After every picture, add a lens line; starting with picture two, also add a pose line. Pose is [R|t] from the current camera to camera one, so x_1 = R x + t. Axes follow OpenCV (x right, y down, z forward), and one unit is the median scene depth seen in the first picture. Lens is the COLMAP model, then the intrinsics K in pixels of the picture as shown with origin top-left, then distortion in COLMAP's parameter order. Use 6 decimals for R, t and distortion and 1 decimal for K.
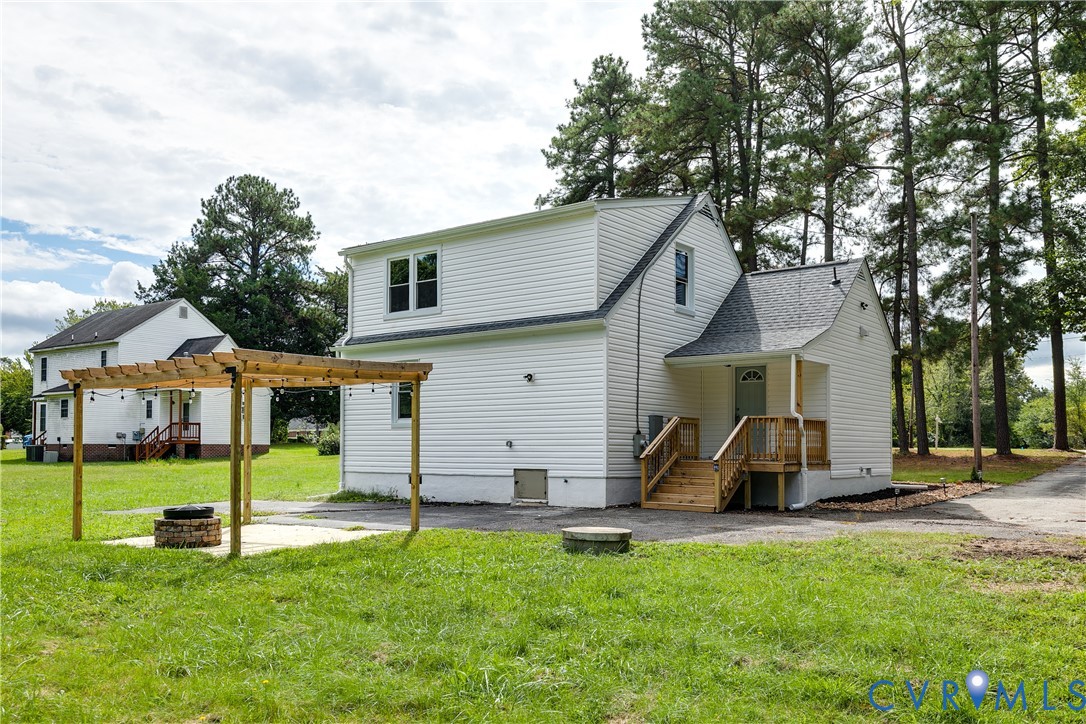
lens RADIAL K [[909.0, 0, 543.0], [0, 909.0, 362.0], [0, 0, 1]] dist [-0.001061, 0.000059]
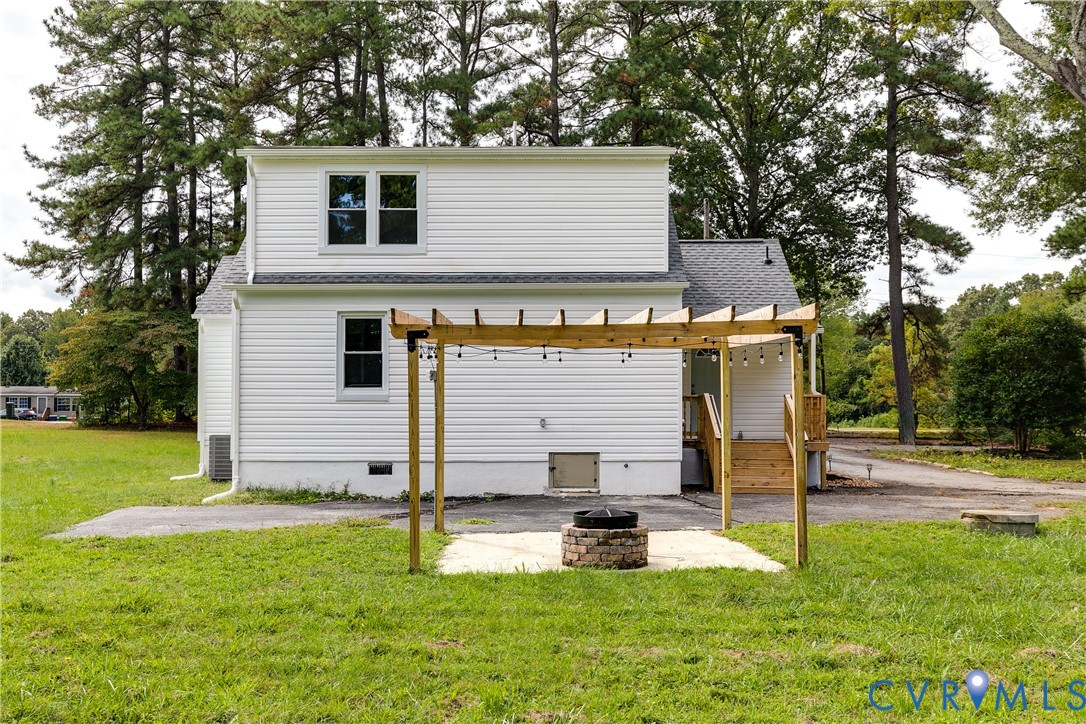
lens RADIAL K [[1045.9, 0, 543.0], [0, 1045.9, 362.0], [0, 0, 1]] dist [0.001644, 0.002761]
pose [[0.800003, 0.035246, 0.598960, -0.595975], [-0.056200, 0.998286, 0.016319, 0.019007], [-0.597358, -0.046717, 0.800613, 0.236330]]
